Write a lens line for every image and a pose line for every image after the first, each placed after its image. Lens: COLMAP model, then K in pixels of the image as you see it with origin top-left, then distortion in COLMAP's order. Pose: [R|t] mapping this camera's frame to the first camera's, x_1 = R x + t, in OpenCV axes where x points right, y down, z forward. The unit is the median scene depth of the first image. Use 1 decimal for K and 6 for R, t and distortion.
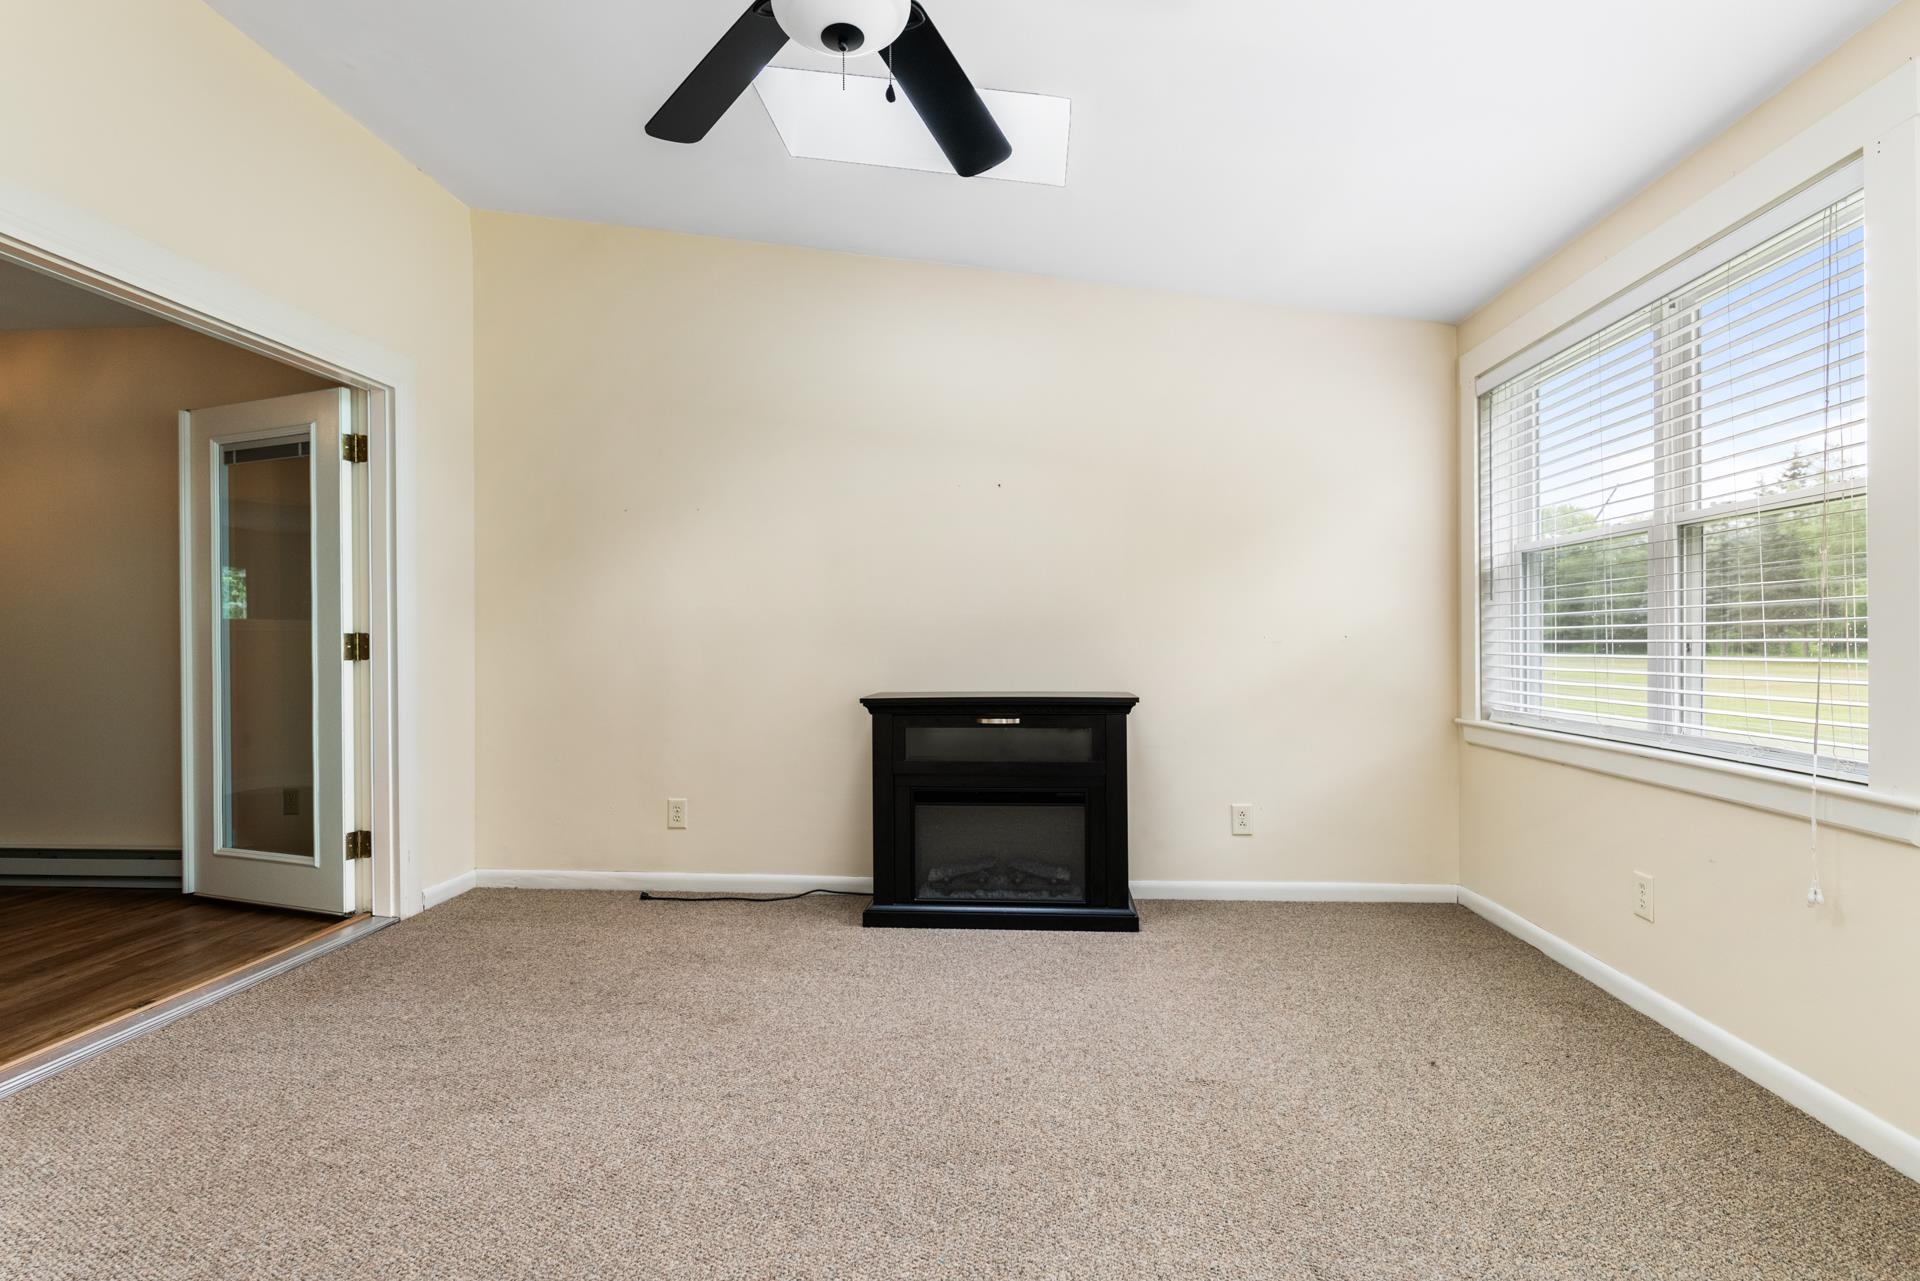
lens RADIAL K [[947.2, 0, 963.0], [0, 947.2, 638.7], [0, 0, 1]] dist [-0.001534, -0.000460]
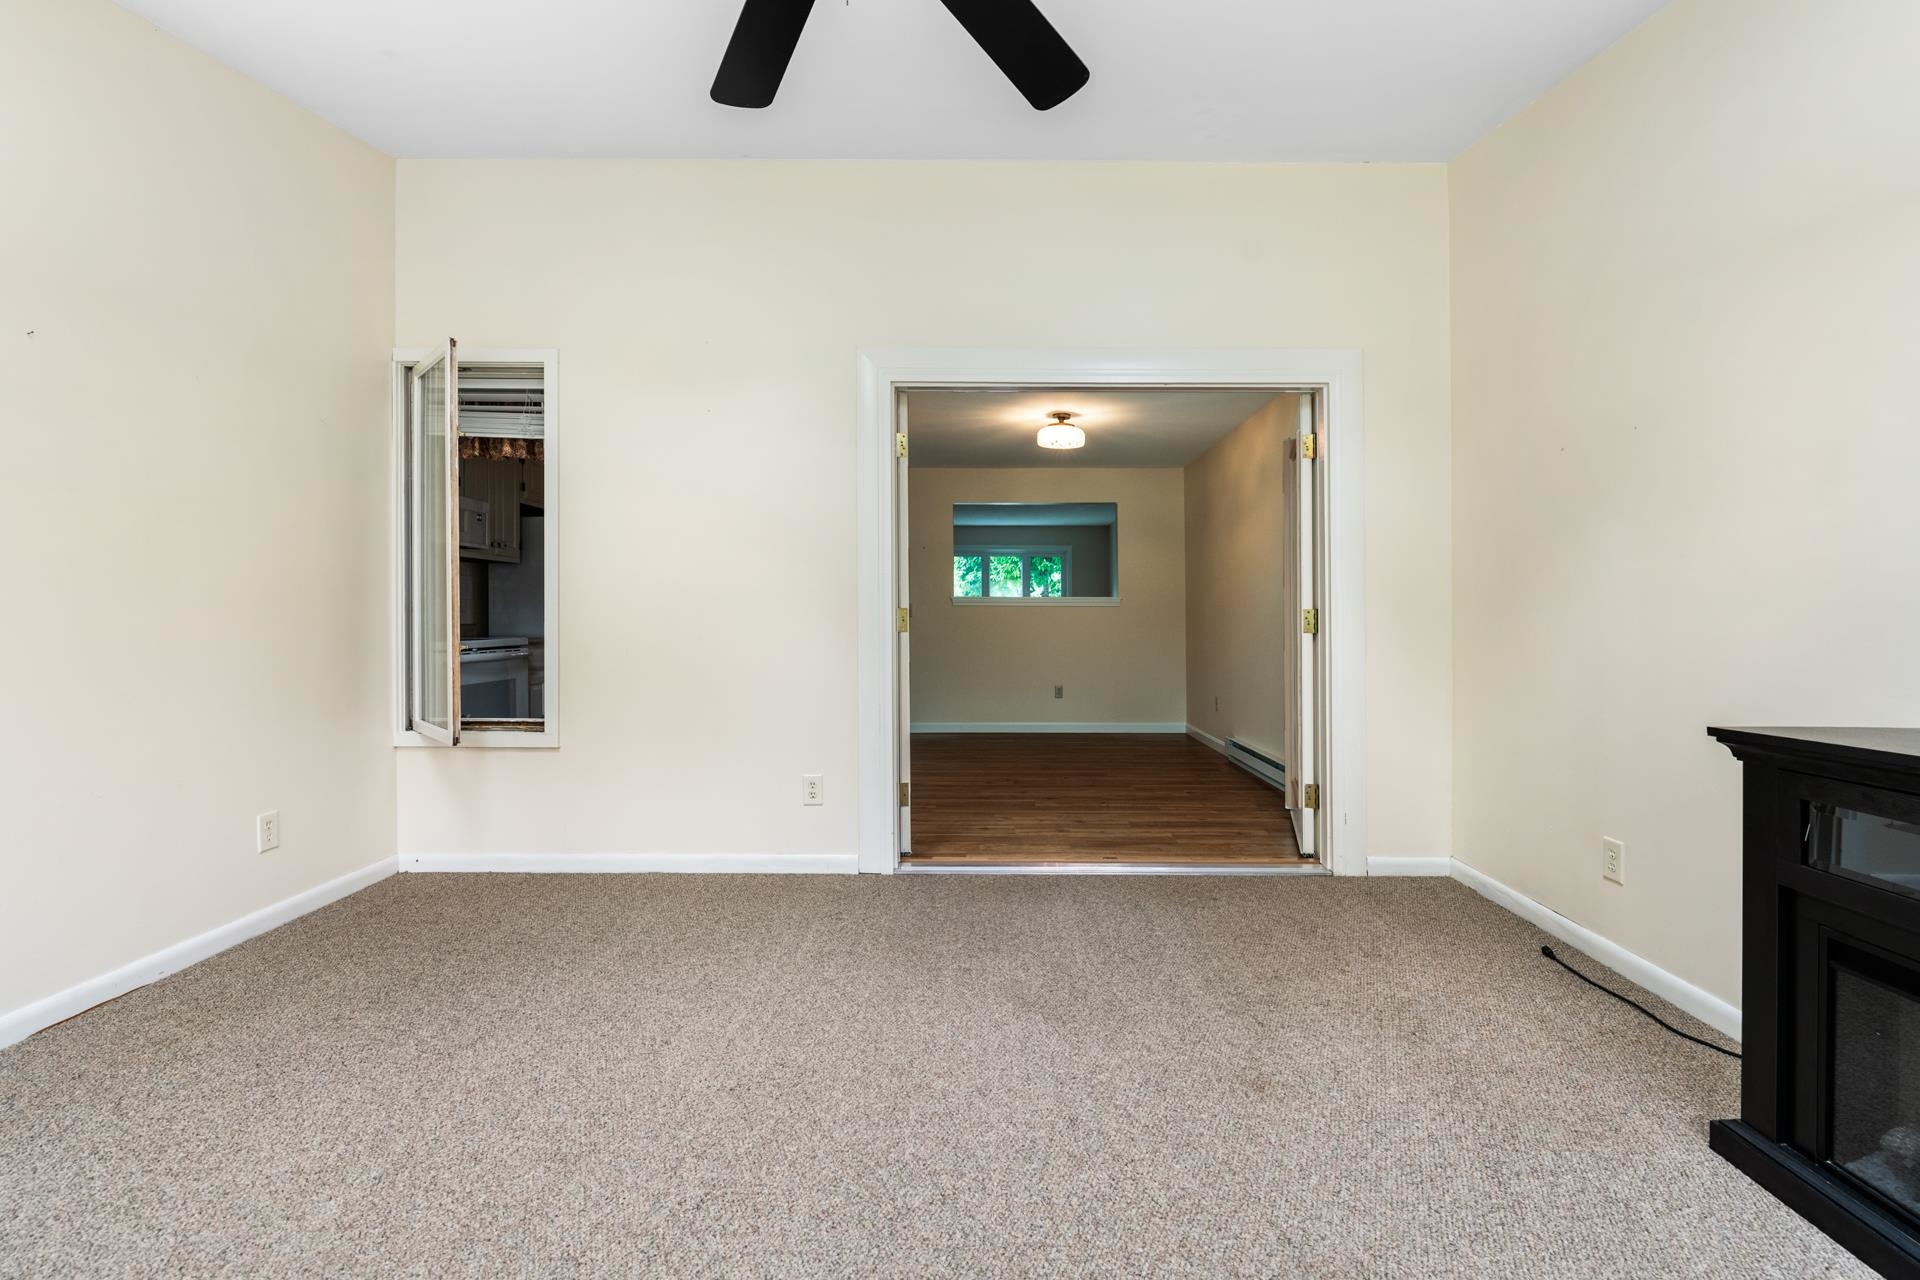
lens RADIAL K [[839.0, 0, 963.9], [0, 839.0, 626.3], [0, 0, 1]] dist [-0.010184, -0.001582]
pose [[0.049483, 0.017898, -0.998615, 0.342218], [-0.003558, 0.999836, 0.017744, -0.002075], [0.998769, 0.002675, 0.049539, 0.546504]]
